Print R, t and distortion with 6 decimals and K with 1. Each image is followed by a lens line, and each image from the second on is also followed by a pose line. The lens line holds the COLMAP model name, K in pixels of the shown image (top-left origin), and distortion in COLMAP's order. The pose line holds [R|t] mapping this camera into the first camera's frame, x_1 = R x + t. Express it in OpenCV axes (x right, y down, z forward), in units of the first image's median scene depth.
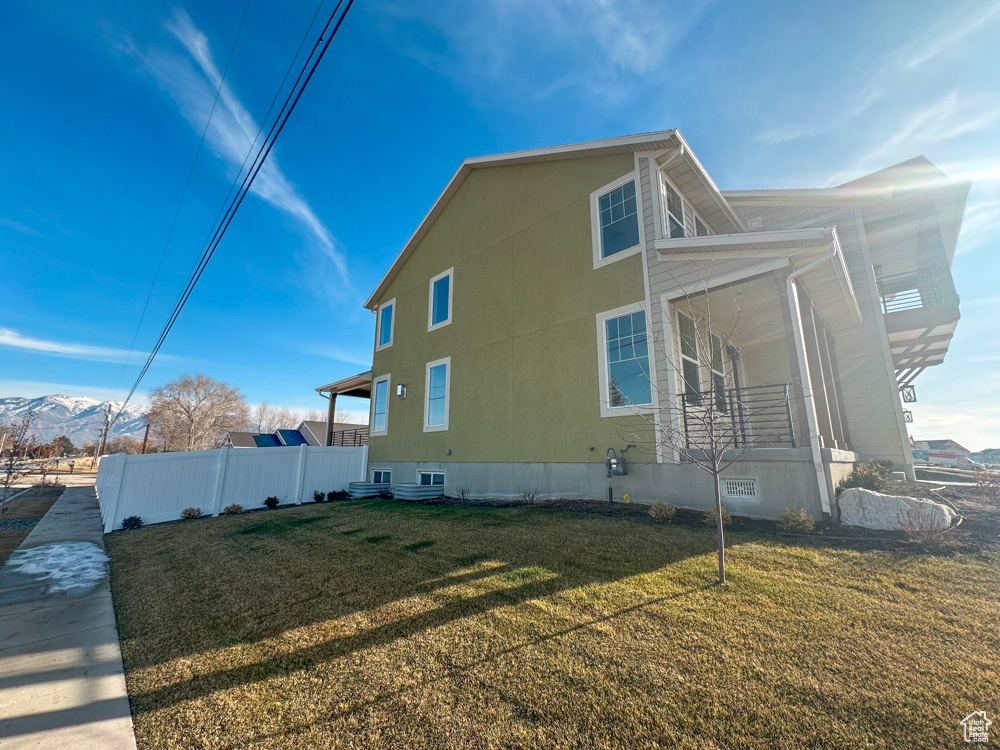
lens RADIAL K [[403.3, 0, 503.0], [0, 403.3, 375.3], [0, 0, 1]] dist [-0.001914, 0.000385]
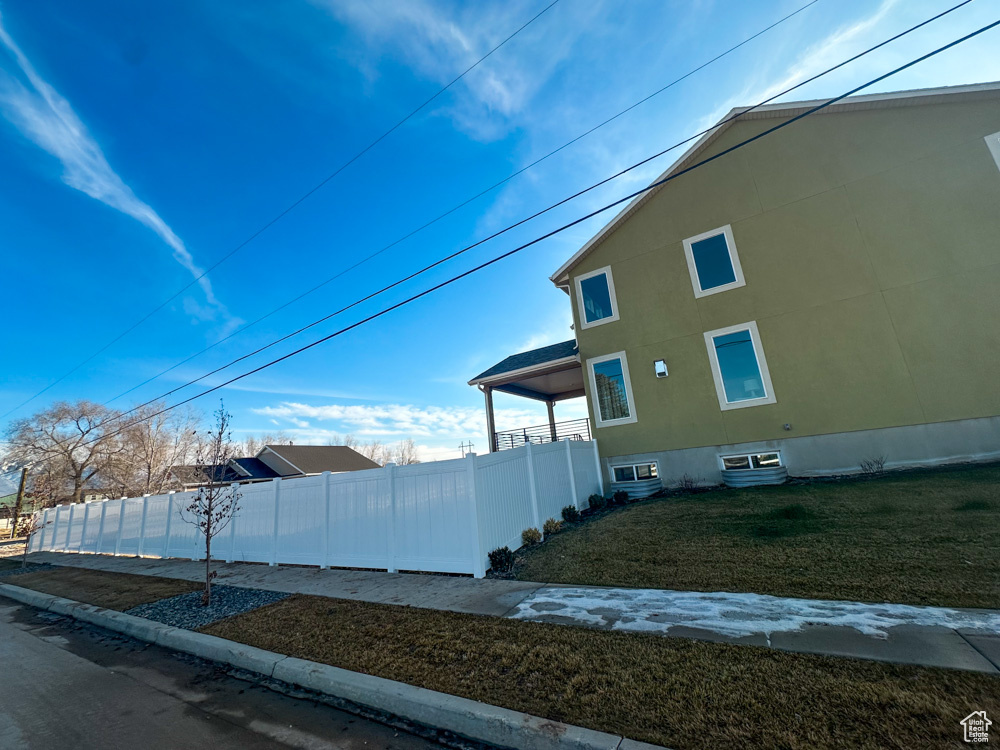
lens RADIAL K [[403.3, 0, 499.6], [0, 403.3, 377.7], [0, 0, 1]] dist [-0.001914, 0.000385]
pose [[0.968189, -0.036430, 0.247556, -0.859819], [0.045931, 0.998409, -0.032711, 0.077088], [-0.245970, 0.043041, 0.968321, 0.278672]]
